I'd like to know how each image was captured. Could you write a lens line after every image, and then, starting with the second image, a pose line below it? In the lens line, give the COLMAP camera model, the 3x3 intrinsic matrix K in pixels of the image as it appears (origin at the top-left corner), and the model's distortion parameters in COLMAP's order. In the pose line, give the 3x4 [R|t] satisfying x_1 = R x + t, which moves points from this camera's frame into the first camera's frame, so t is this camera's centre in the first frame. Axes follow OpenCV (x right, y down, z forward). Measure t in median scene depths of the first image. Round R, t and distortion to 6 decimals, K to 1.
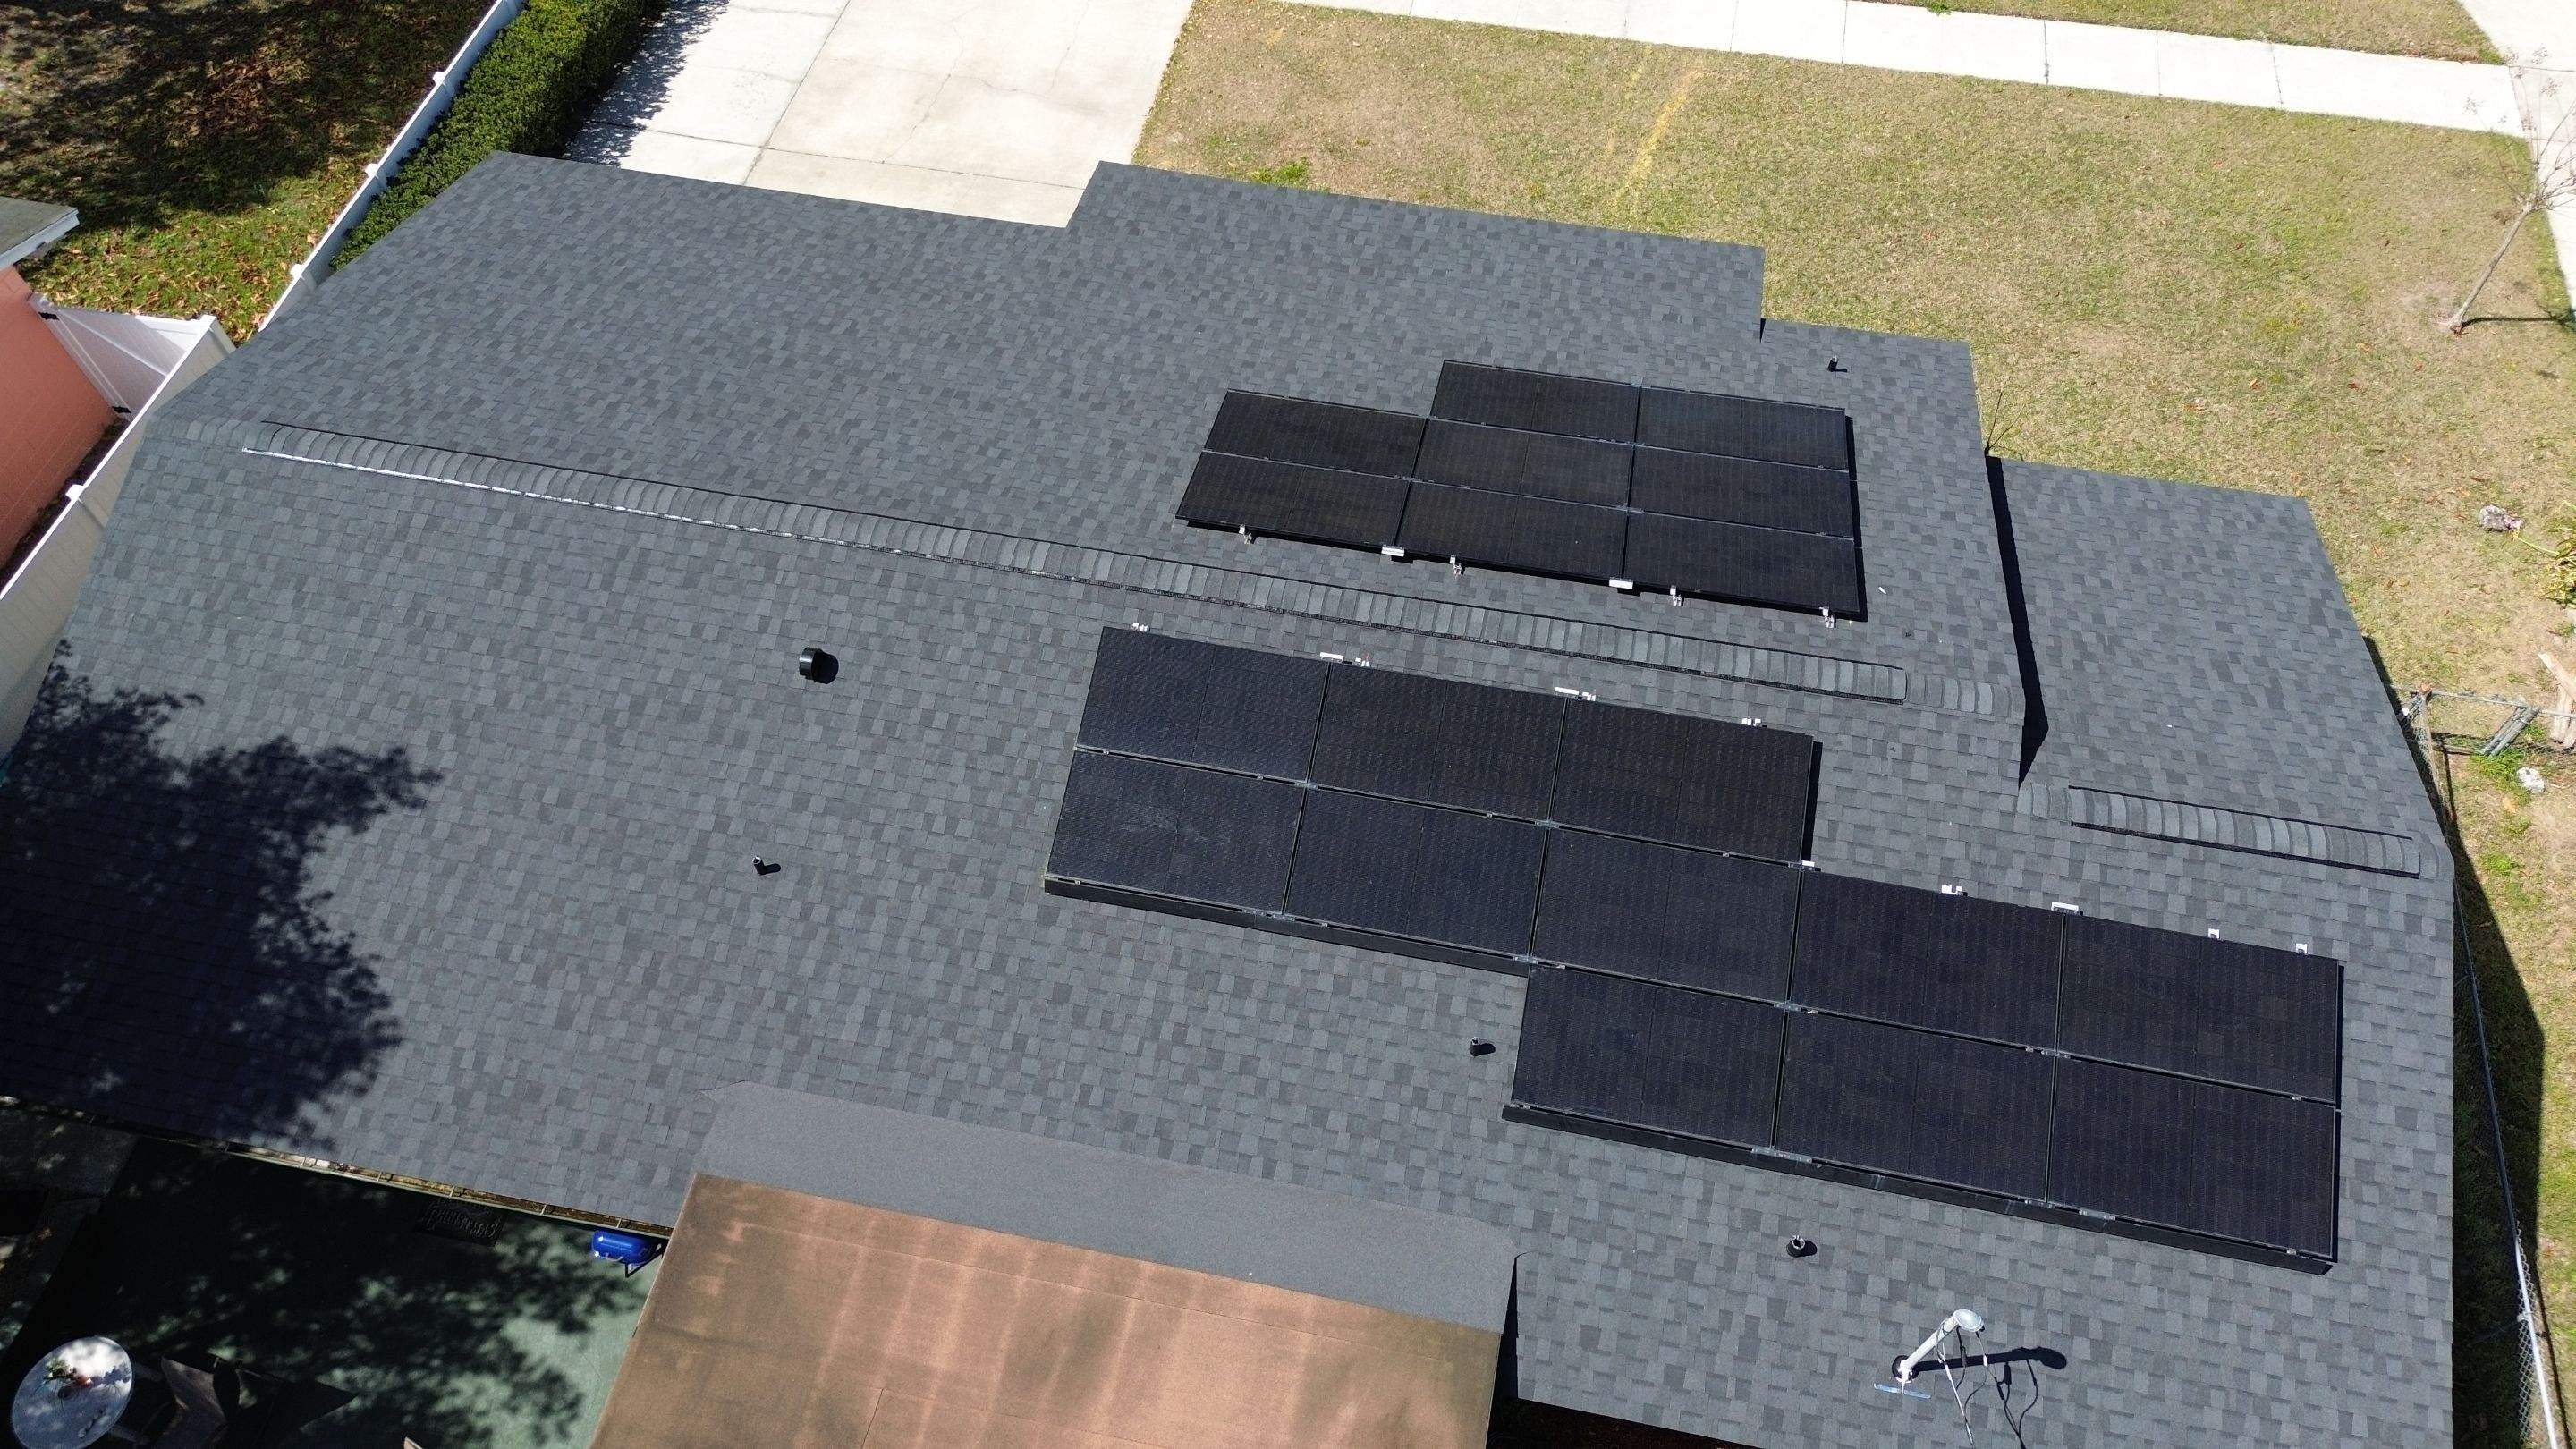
lens RADIAL K [[1808.6, 0, 1303.0], [0, 1808.6, 718.3], [0, 0, 1]] dist [0.054833, -0.047075]
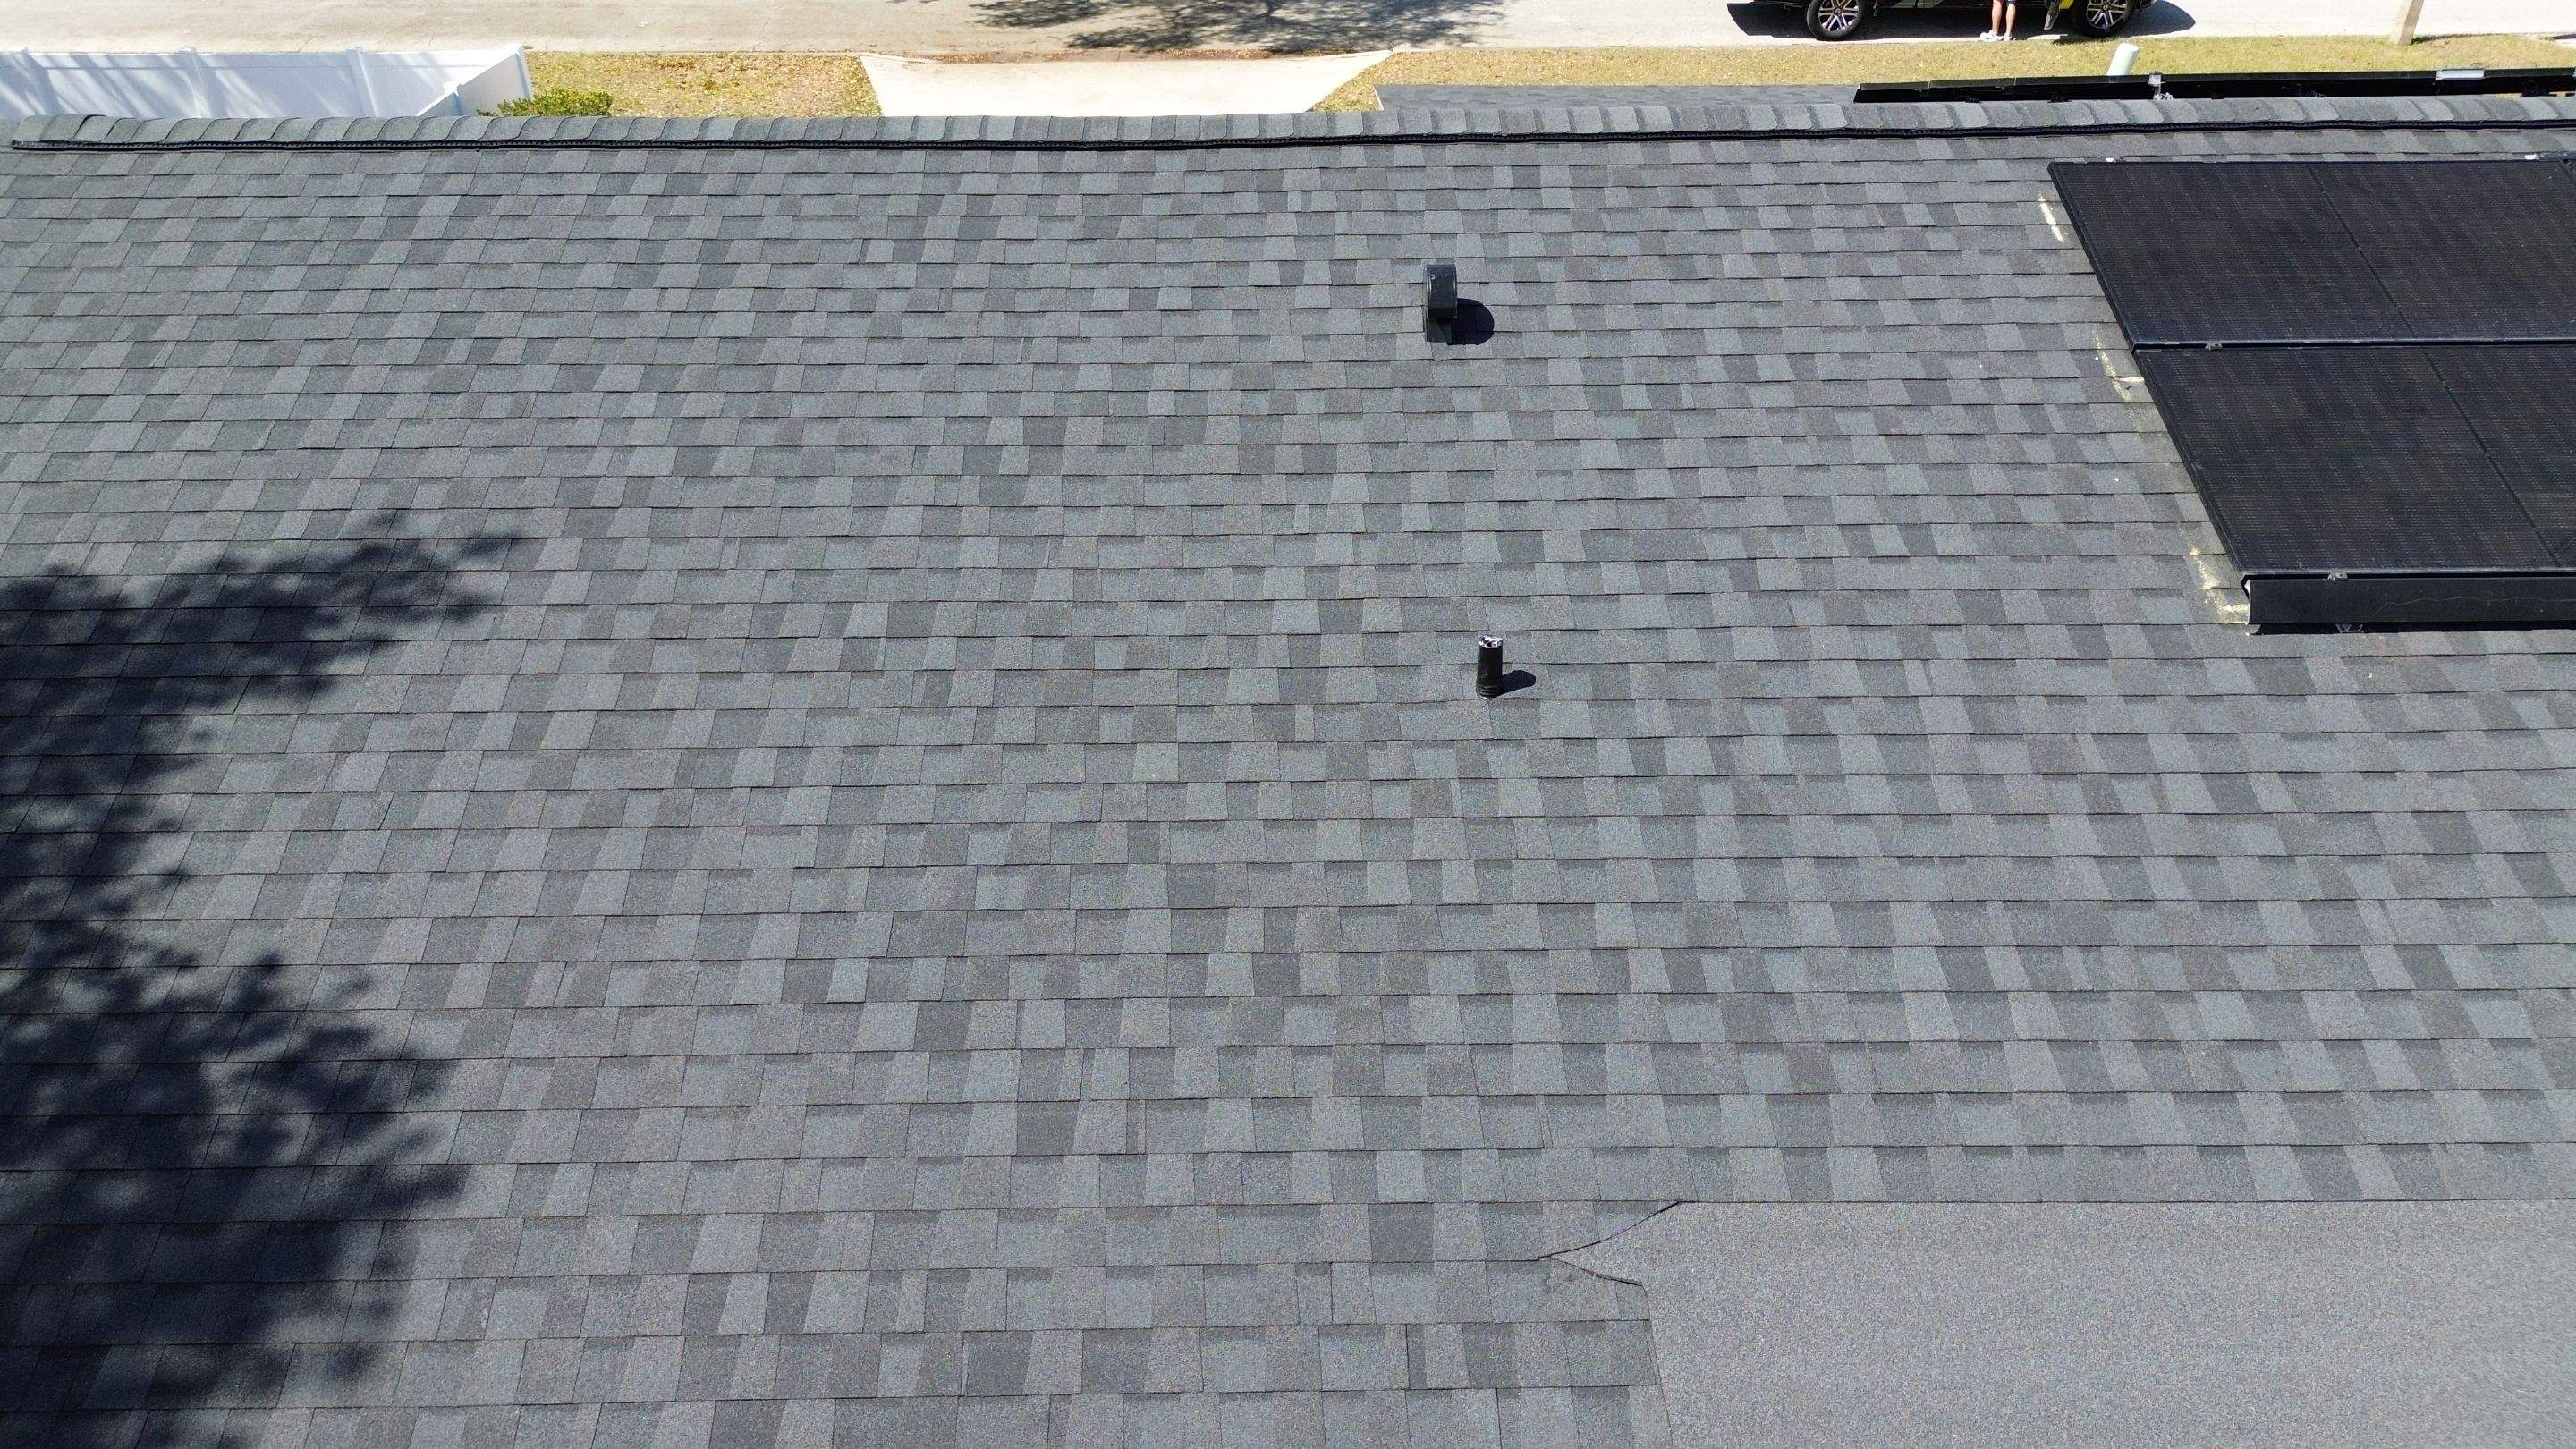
lens RADIAL K [[1808.6, 0, 1289.5], [0, 1808.6, 720.4], [0, 0, 1]] dist [0.054833, -0.047075]
pose [[0.978929, -0.111692, 0.170950, -0.393789], [0.168388, 0.915109, -0.366362, 0.214068], [-0.115518, 0.387429, 0.914634, 0.655348]]
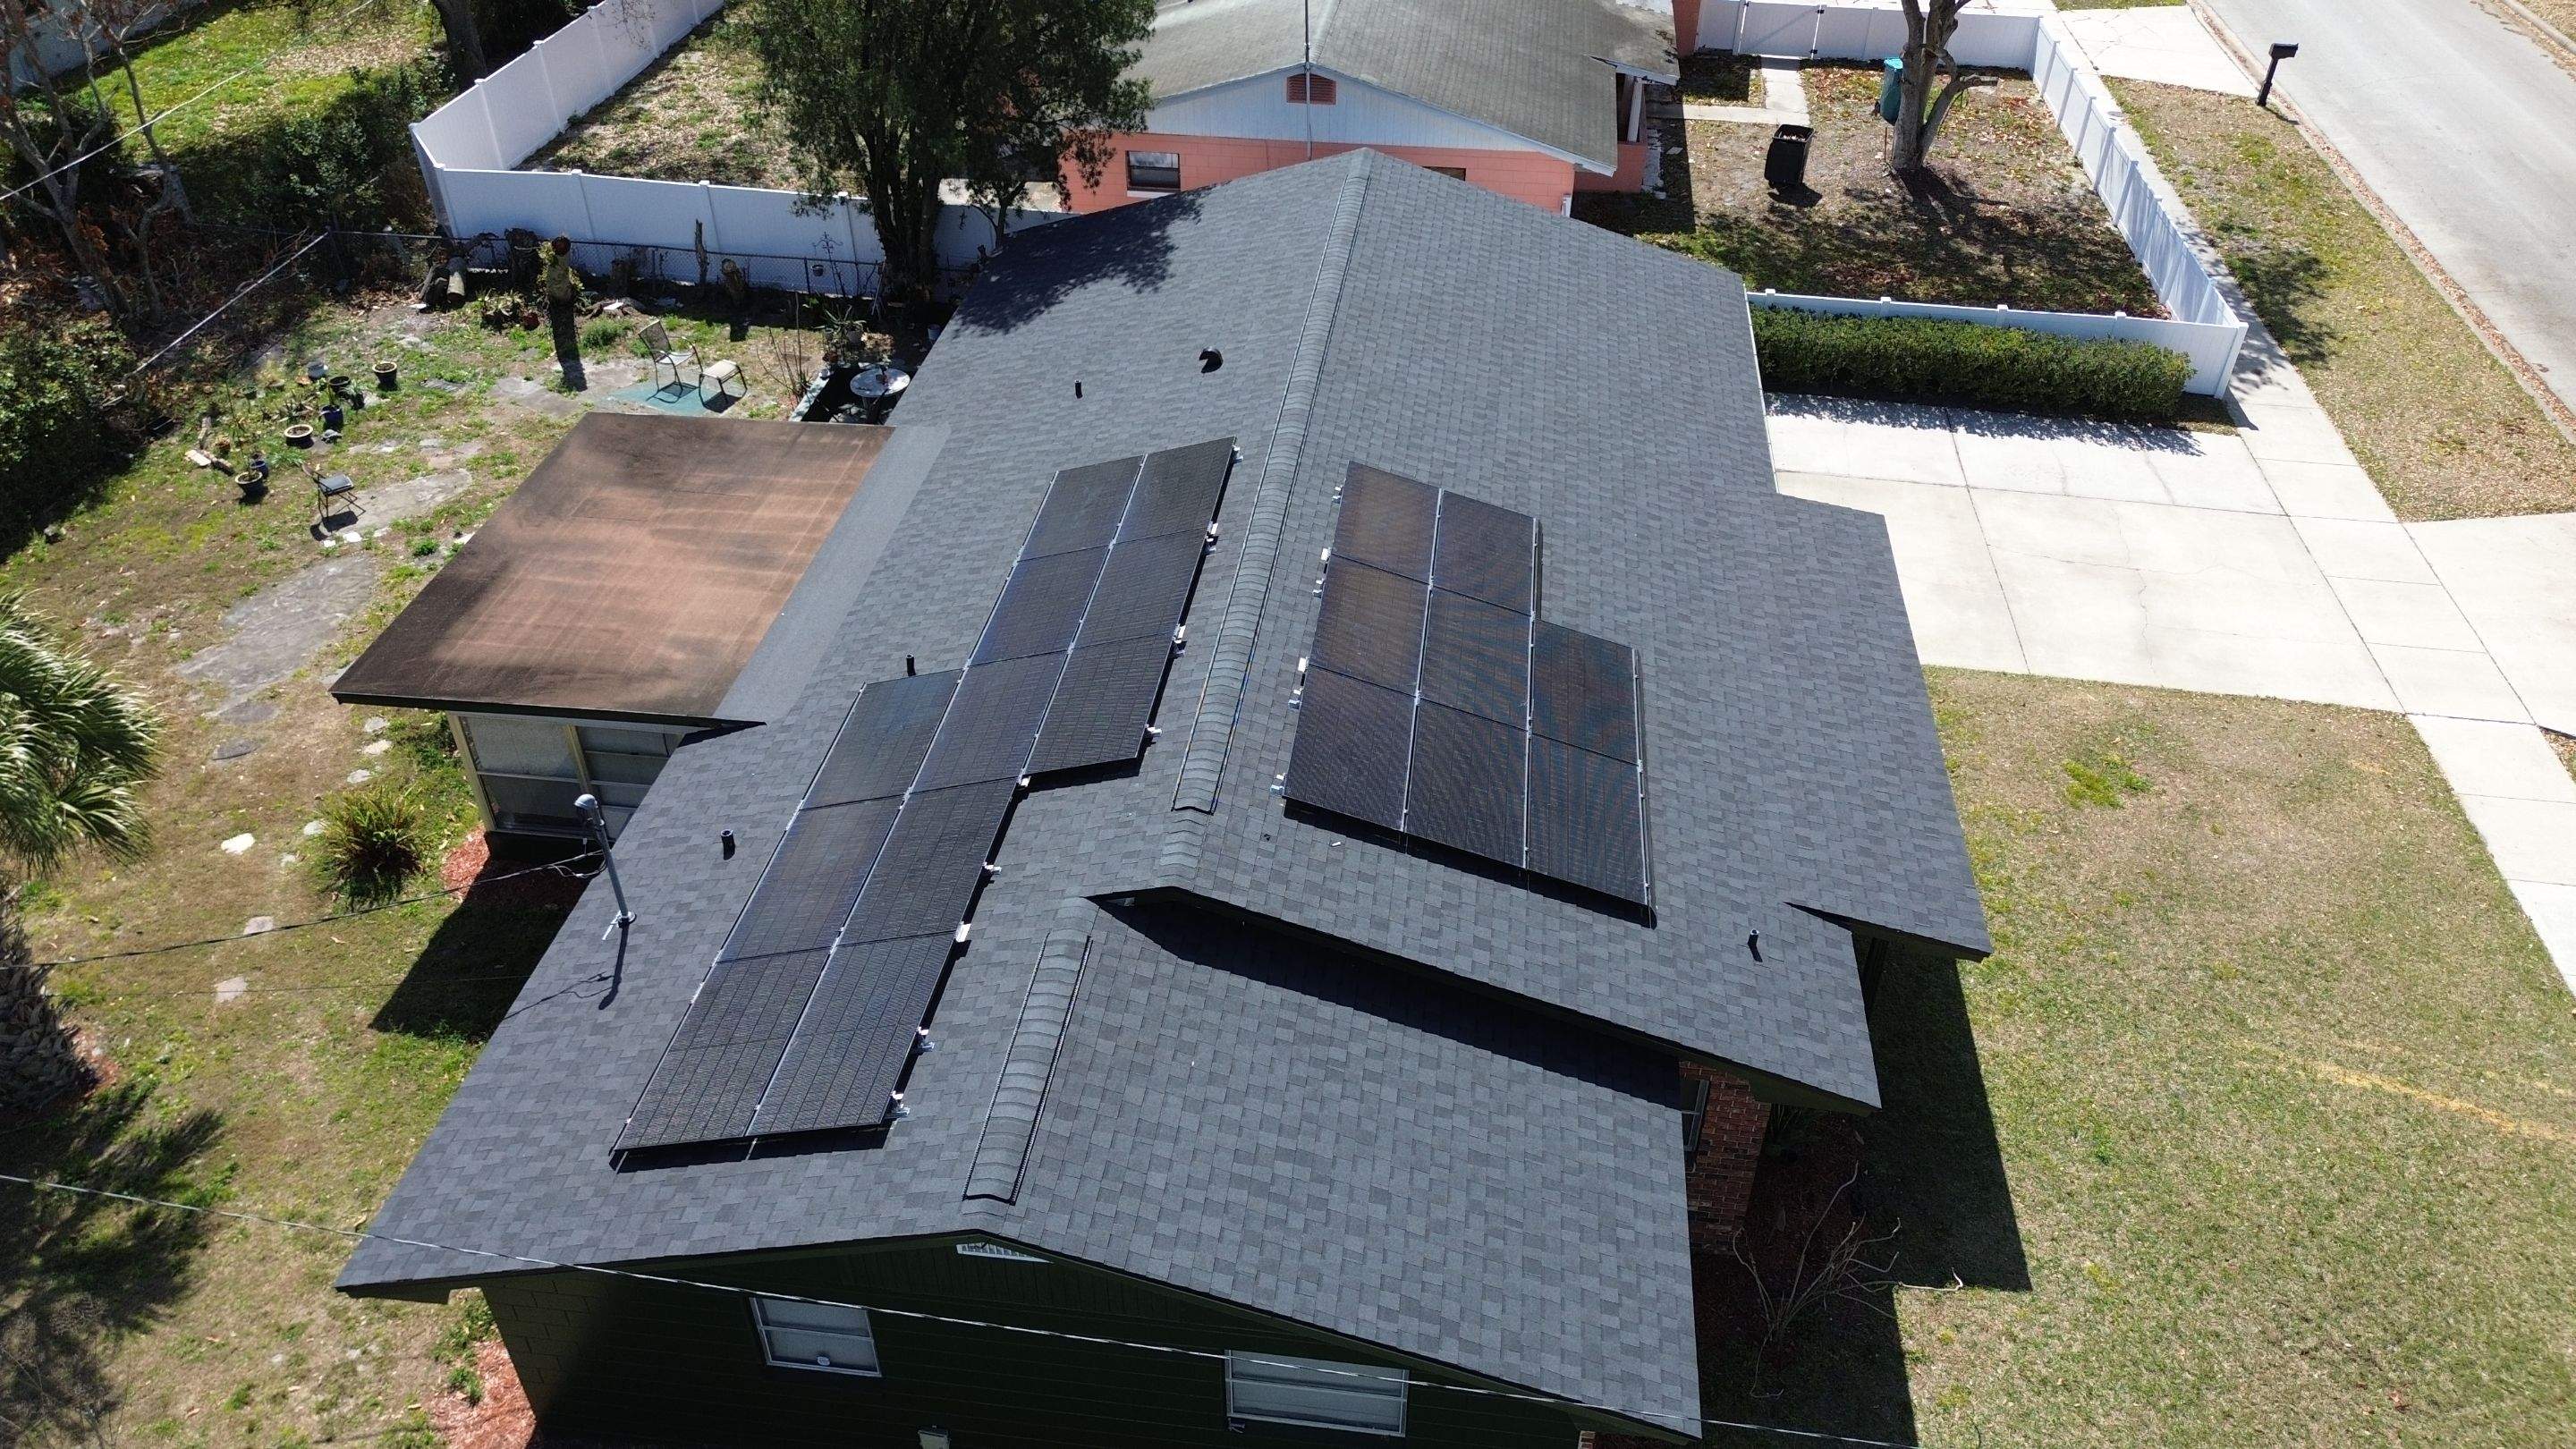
lens RADIAL K [[1808.6, 0, 1294.3], [0, 1808.6, 731.1], [0, 0, 1]] dist [0.054833, -0.047075]
pose [[0.071486, 0.621655, -0.780023, 1.073129], [-0.835863, 0.464054, 0.293234, -0.378109], [0.544263, 0.631030, 0.552792, 0.424725]]
